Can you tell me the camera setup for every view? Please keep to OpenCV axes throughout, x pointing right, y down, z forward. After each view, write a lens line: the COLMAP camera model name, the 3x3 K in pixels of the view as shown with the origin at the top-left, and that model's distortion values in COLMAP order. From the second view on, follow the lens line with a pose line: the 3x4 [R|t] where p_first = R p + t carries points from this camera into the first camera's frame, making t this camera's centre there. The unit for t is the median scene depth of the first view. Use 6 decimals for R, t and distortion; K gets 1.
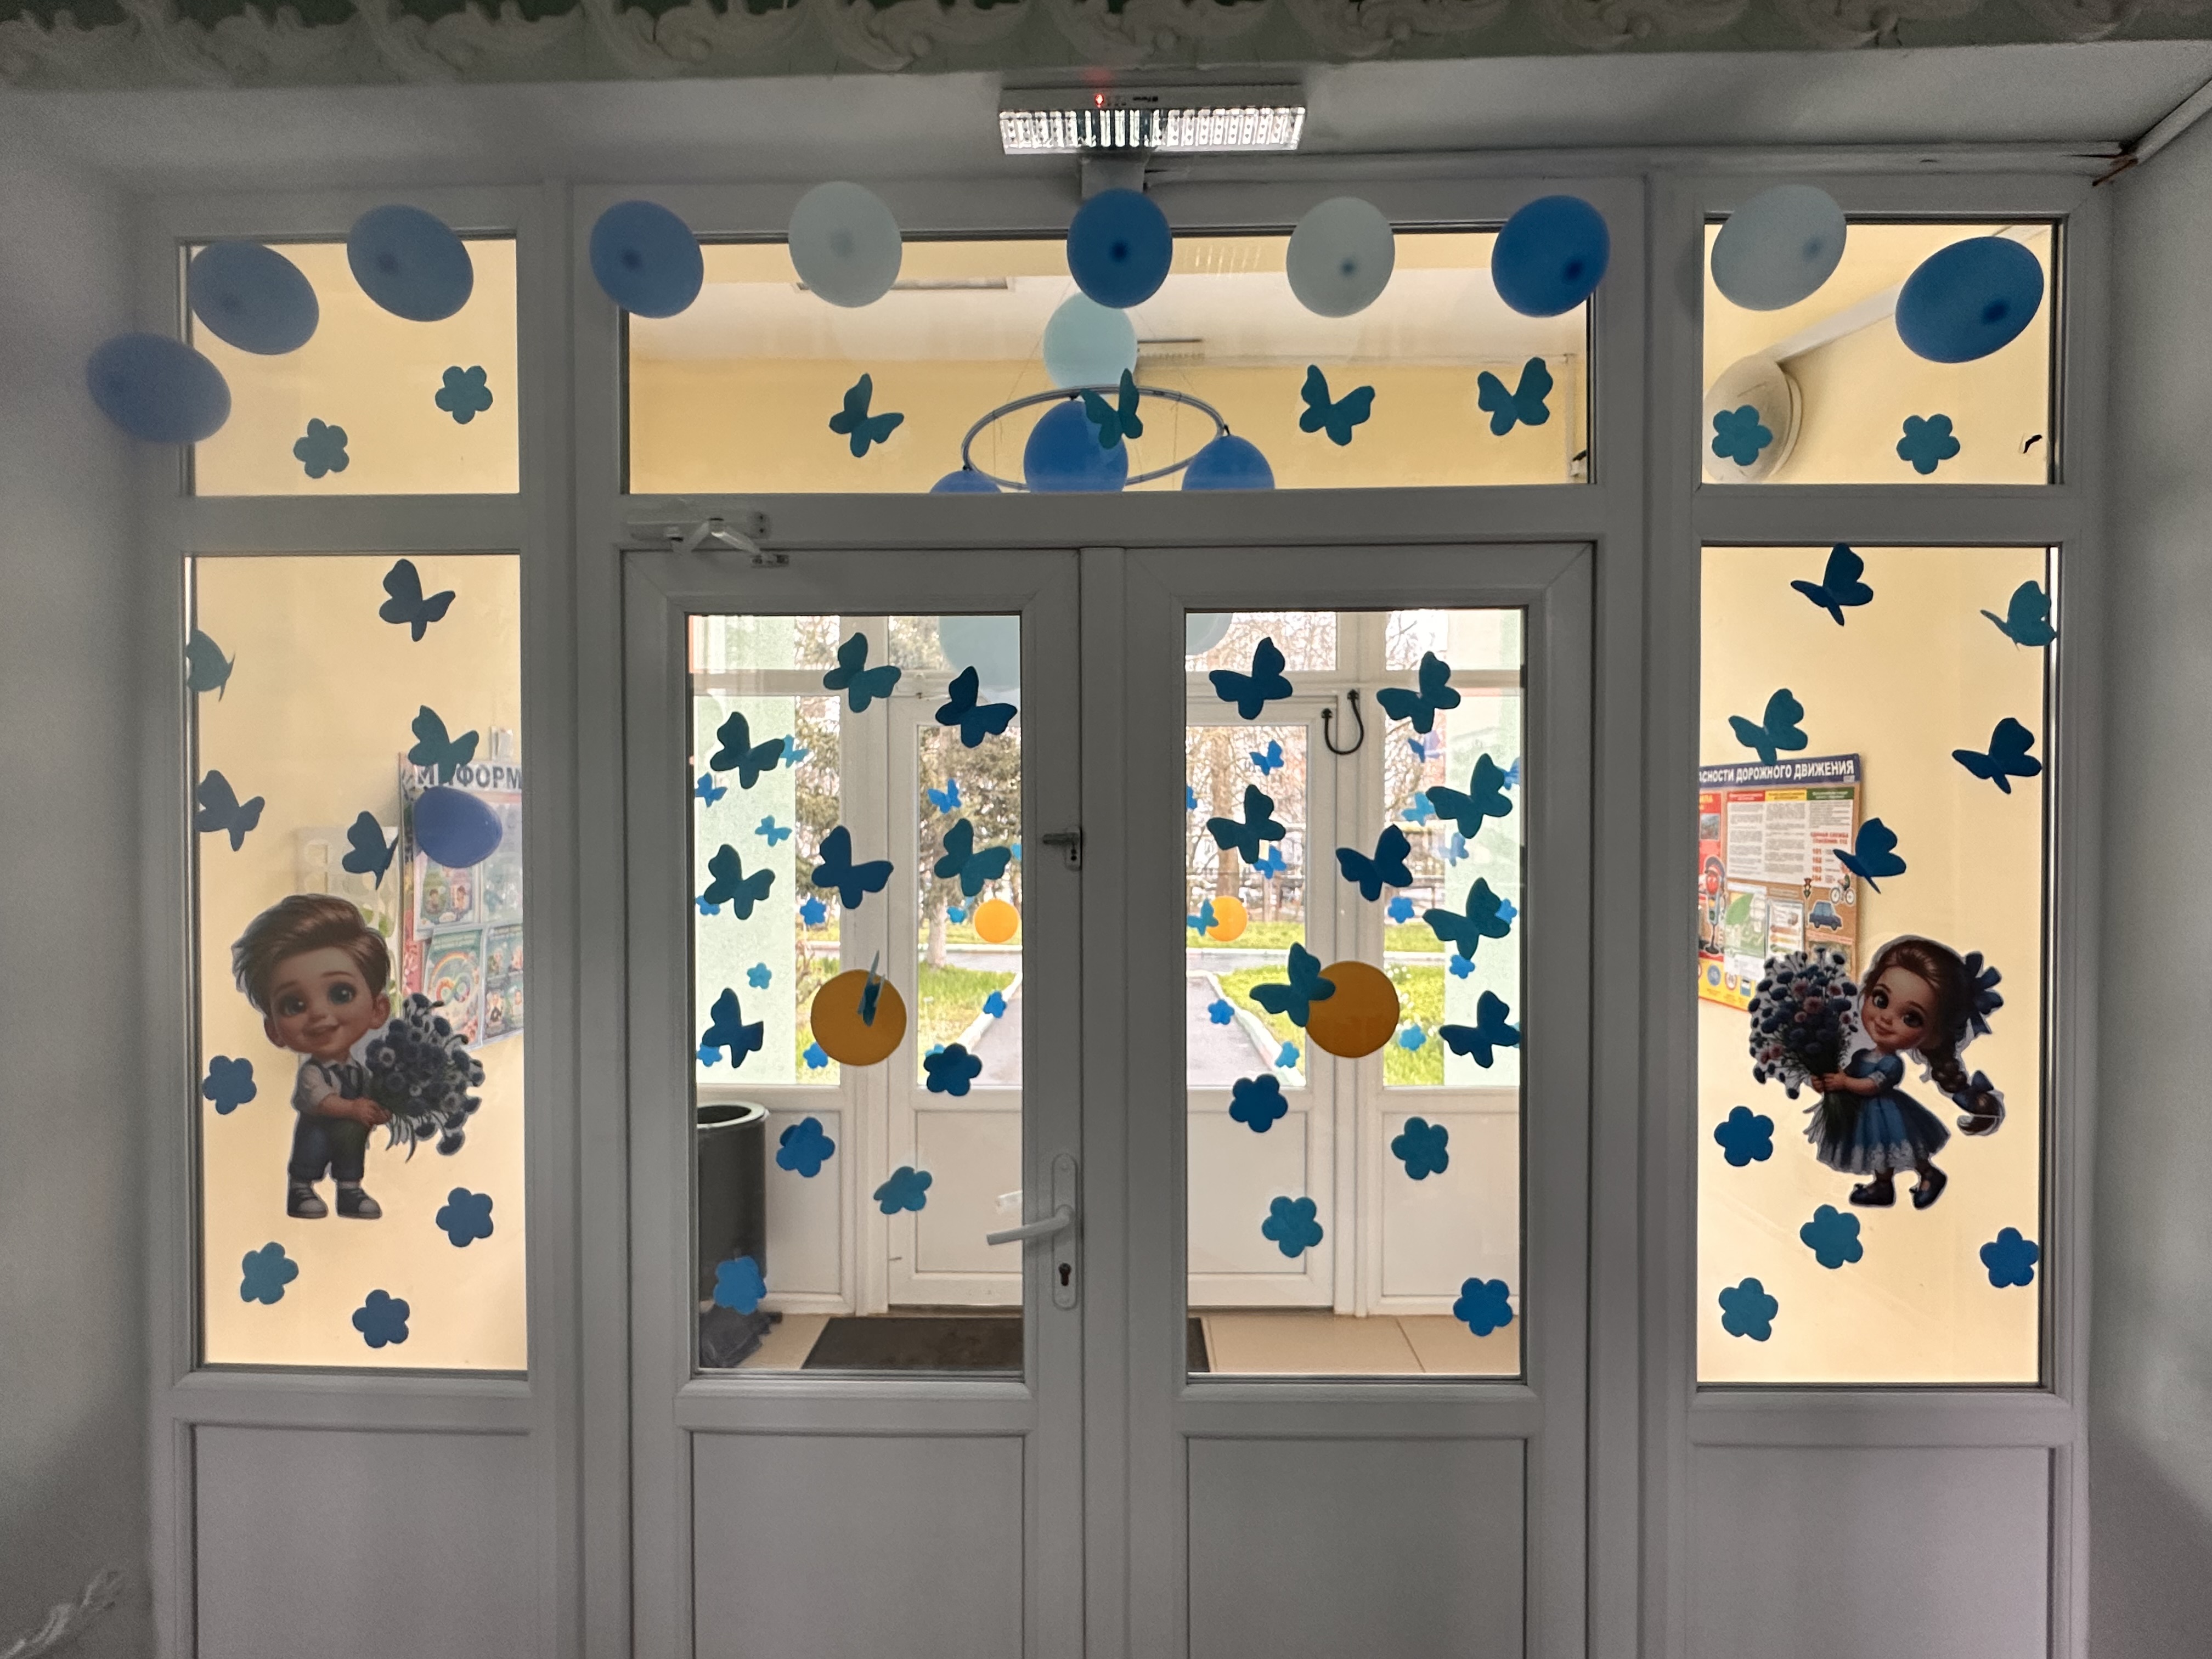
lens RADIAL K [[1031.0, 0, 1106.0], [0, 1031.0, 830.1], [0, 0, 1]] dist [0.000000, 0.000000]
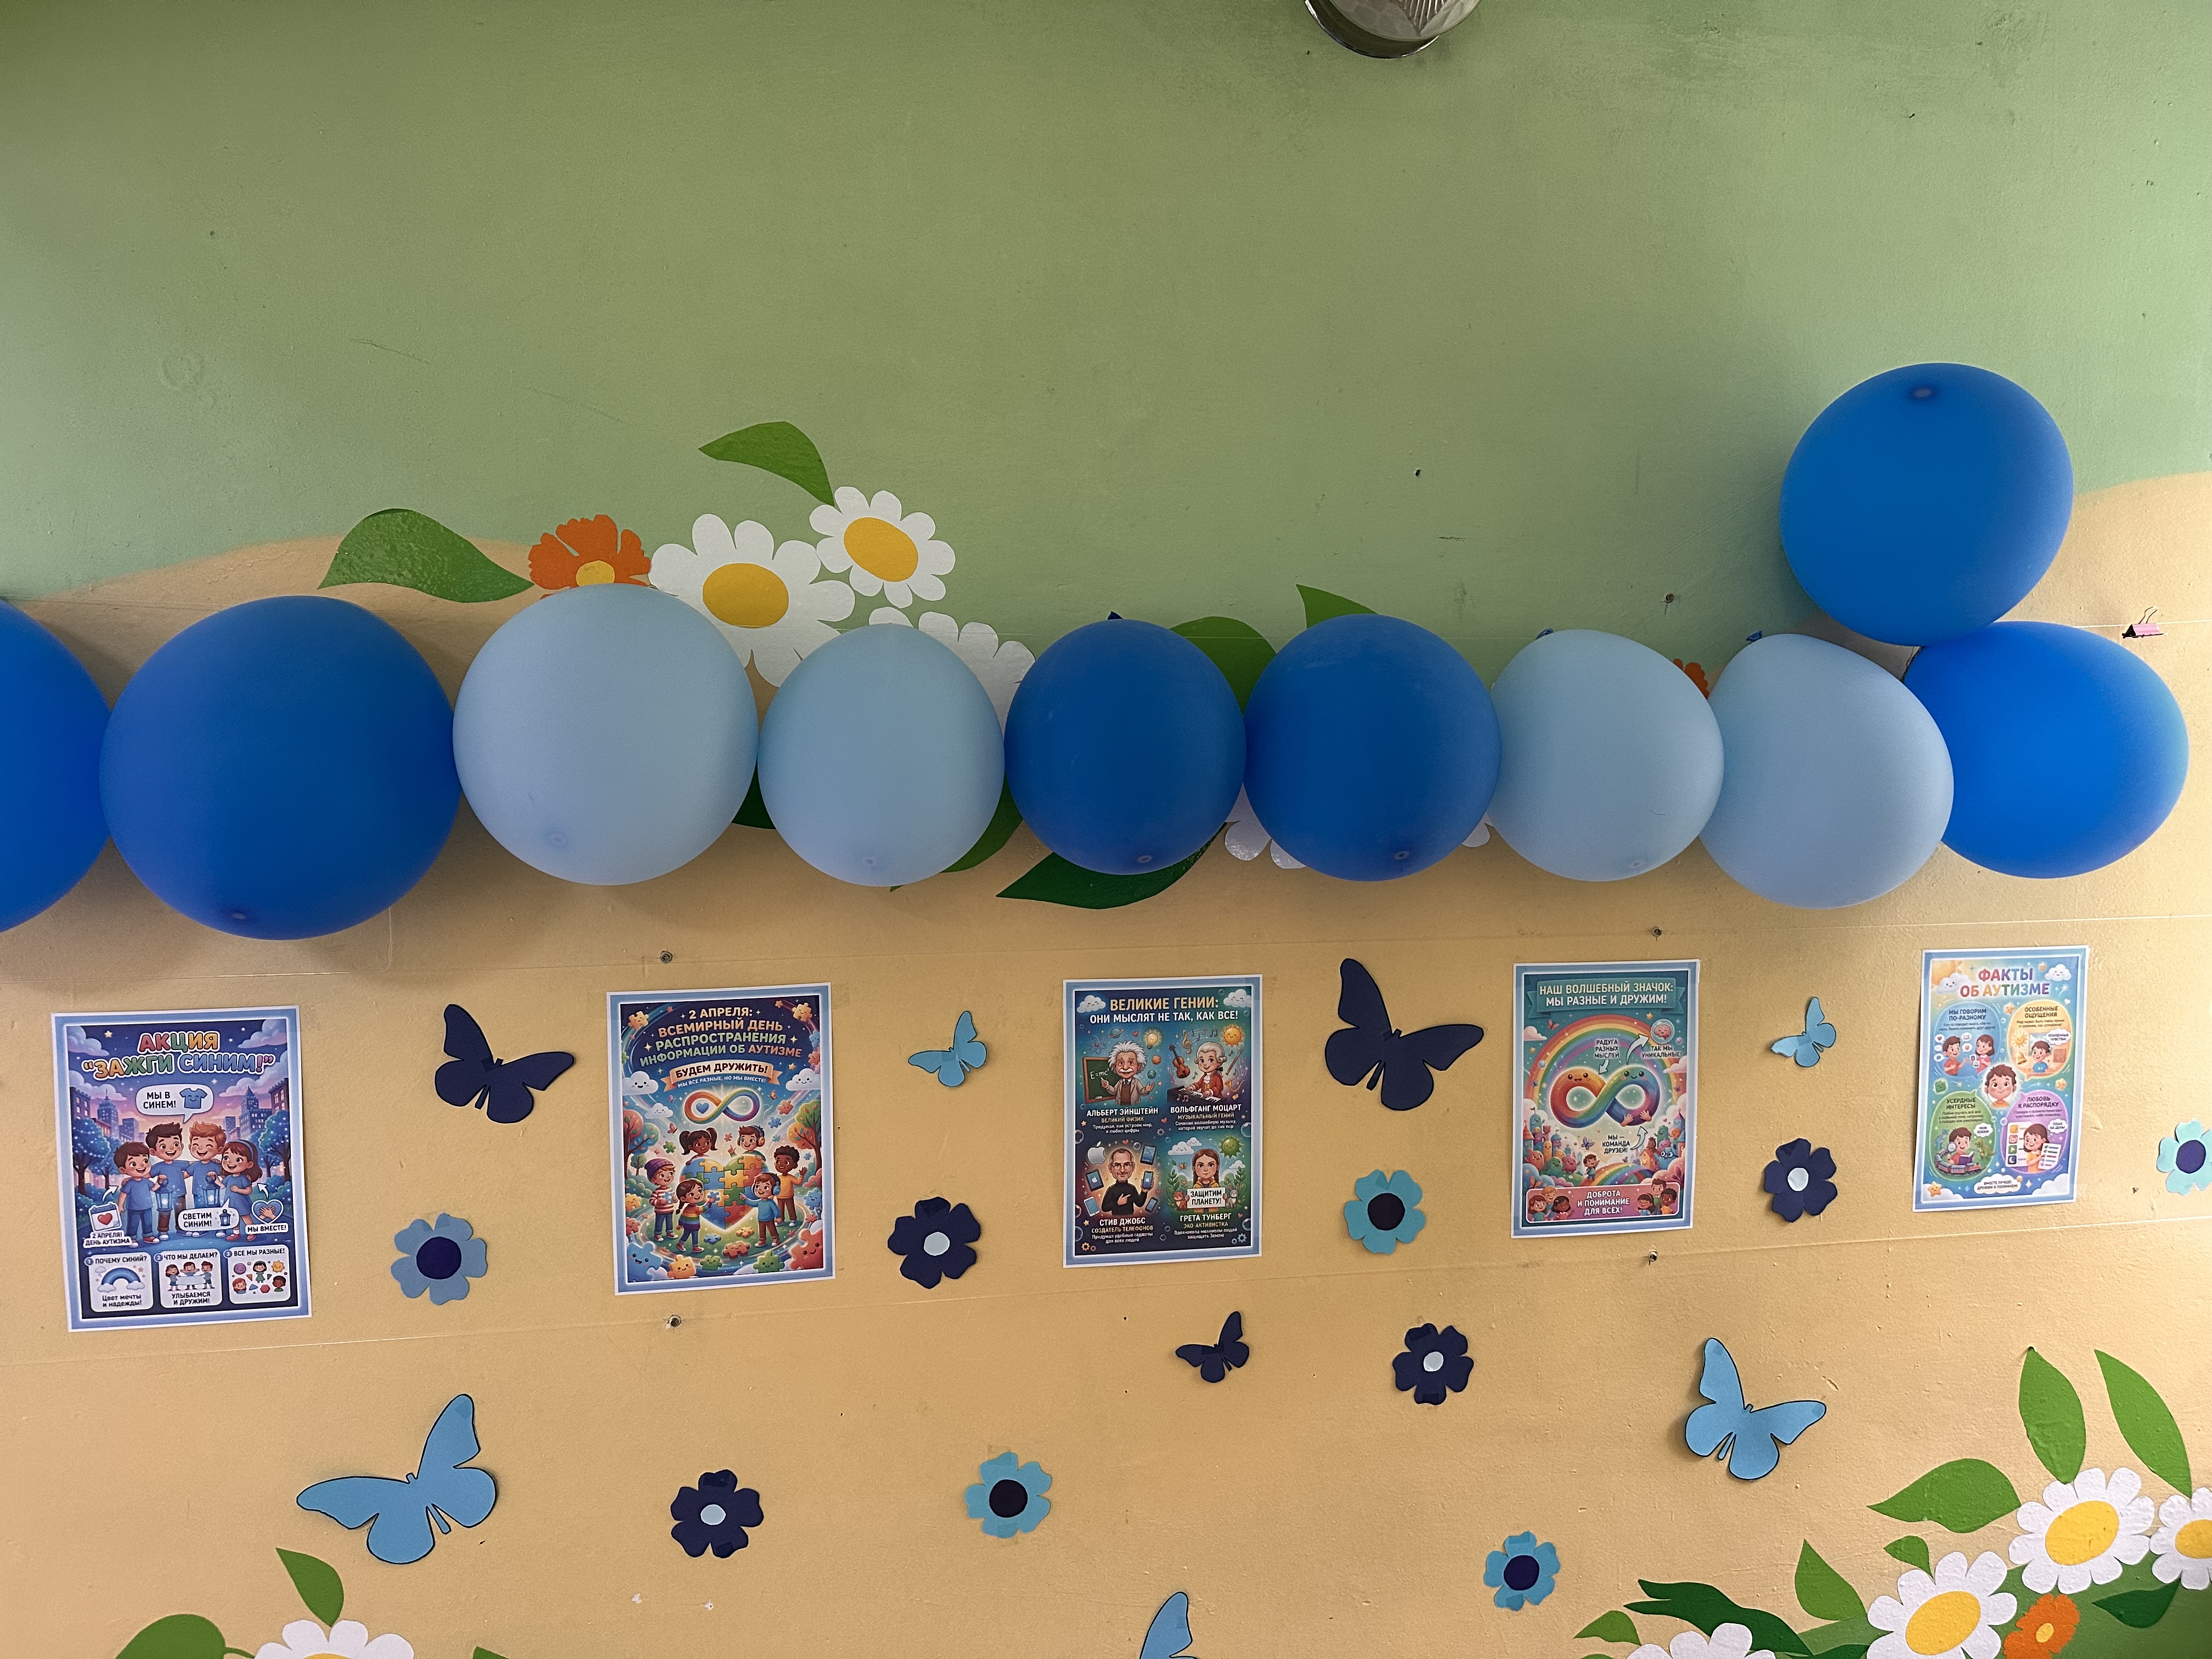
lens RADIAL K [[1571.6, 0, 1106.4], [0, 1571.6, 834.8], [0, 0, 1]] dist [0.045956, -0.029051]
pose [[0.198654, 0.057107, -0.978405, 0.021083], [-0.003284, 0.998334, 0.057604, -0.004762], [0.980064, -0.008230, 0.198510, 0.850123]]
